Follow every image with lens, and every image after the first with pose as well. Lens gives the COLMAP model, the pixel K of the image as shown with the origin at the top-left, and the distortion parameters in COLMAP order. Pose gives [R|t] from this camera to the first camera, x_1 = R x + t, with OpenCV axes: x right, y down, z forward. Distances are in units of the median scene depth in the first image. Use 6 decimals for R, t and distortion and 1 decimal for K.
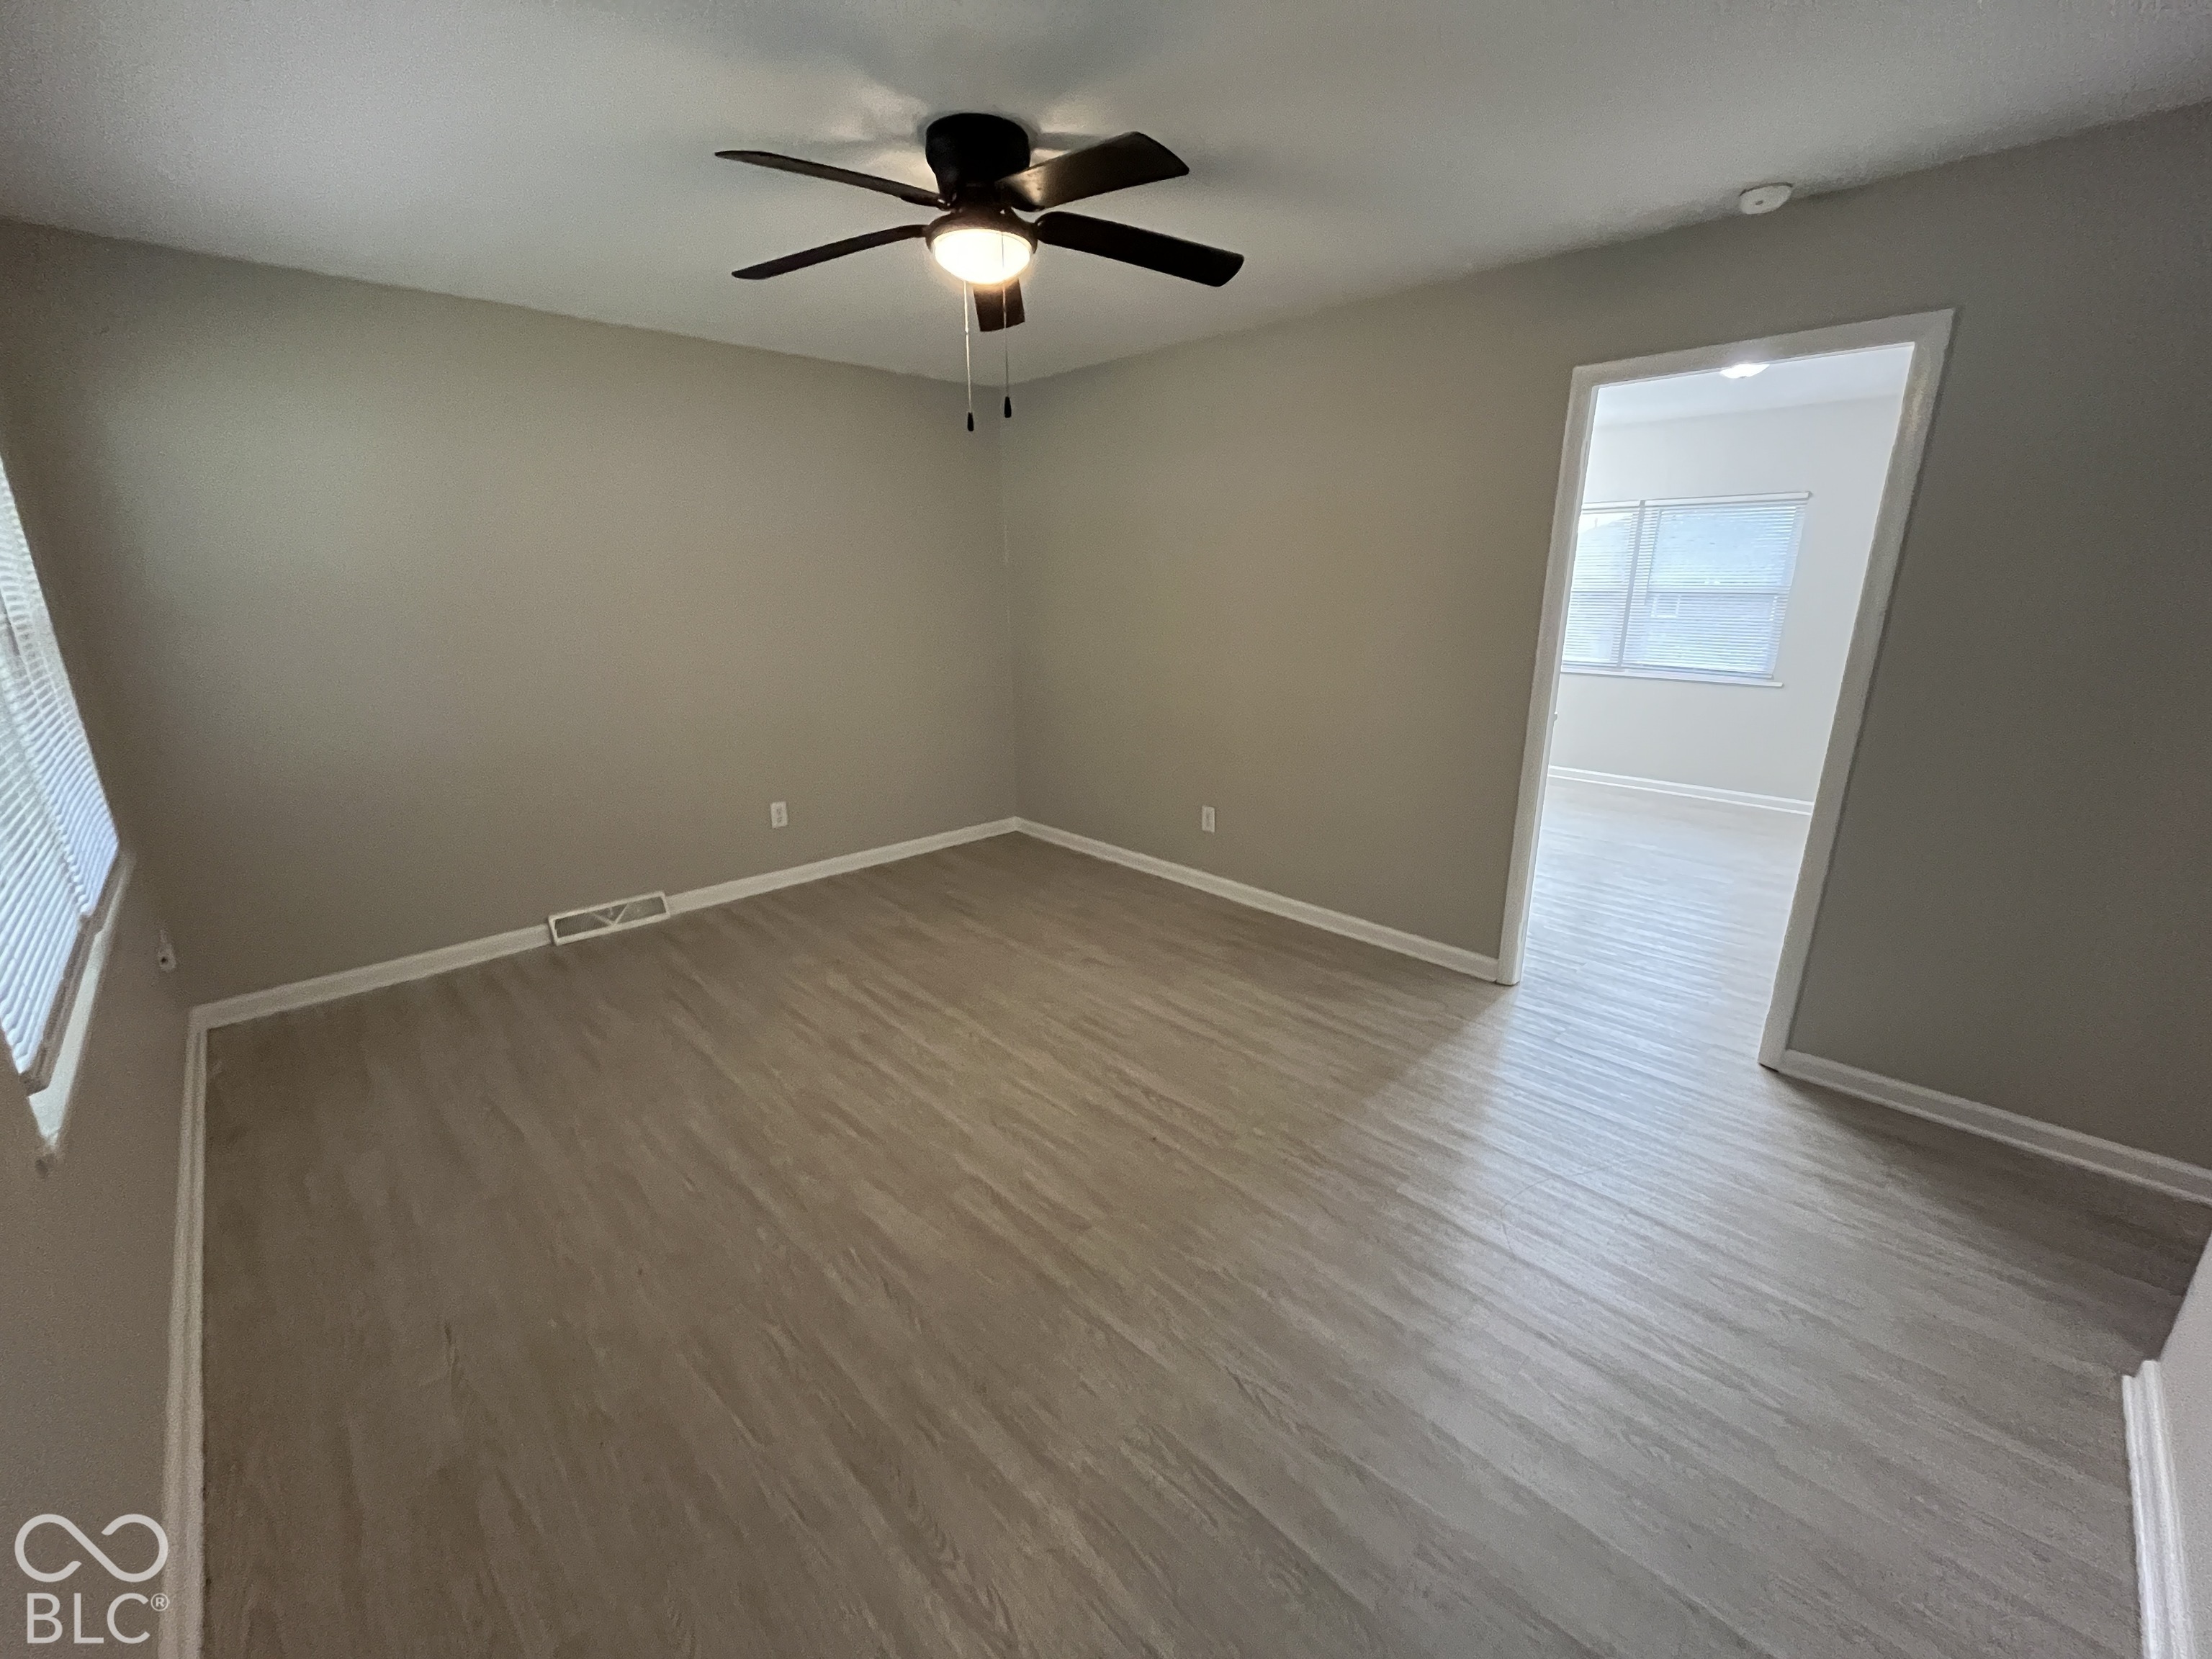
lens RADIAL K [[899.3, 0, 1103.2], [0, 899.3, 829.2], [0, 0, 1]] dist [-0.000824, 0.000132]
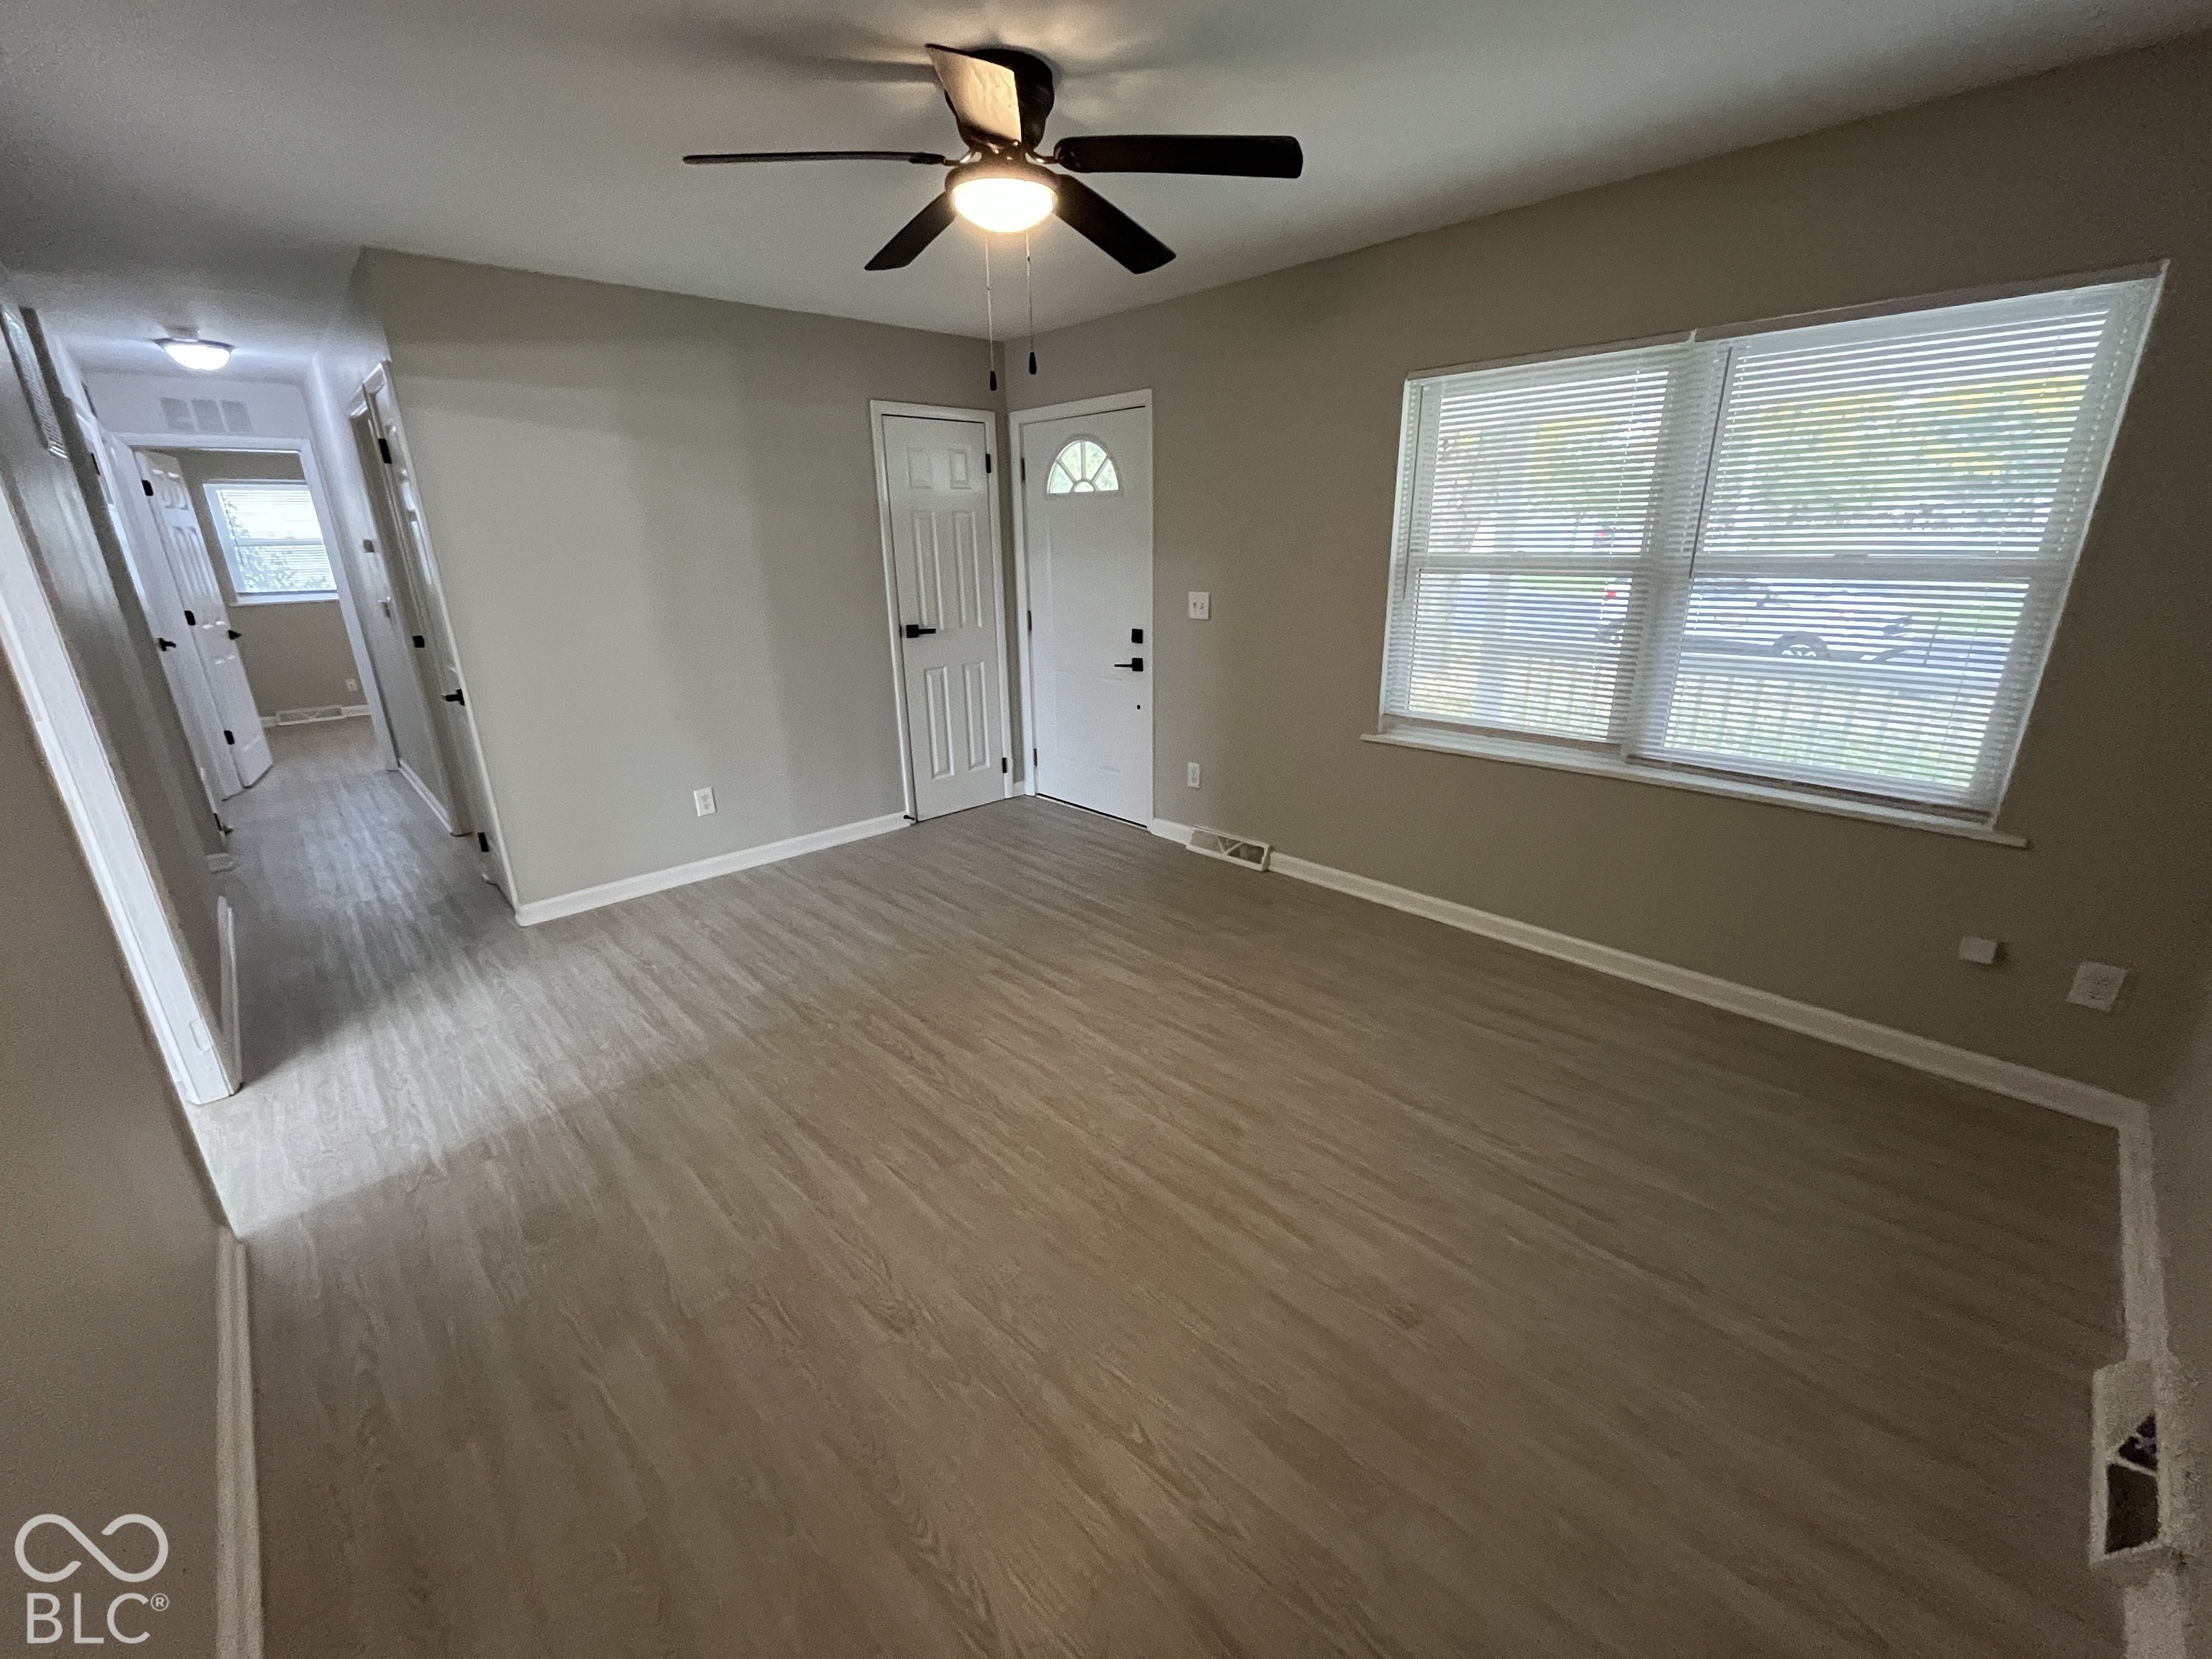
lens RADIAL K [[899.3, 0, 1111.4], [0, 899.3, 829.2], [0, 0, 1]] dist [-0.000824, 0.000132]
pose [[-0.999822, 0.015900, 0.010110, -0.190800], [0.018832, 0.826005, 0.563348, -0.483641], [0.000606, 0.563438, -0.826158, 1.684519]]
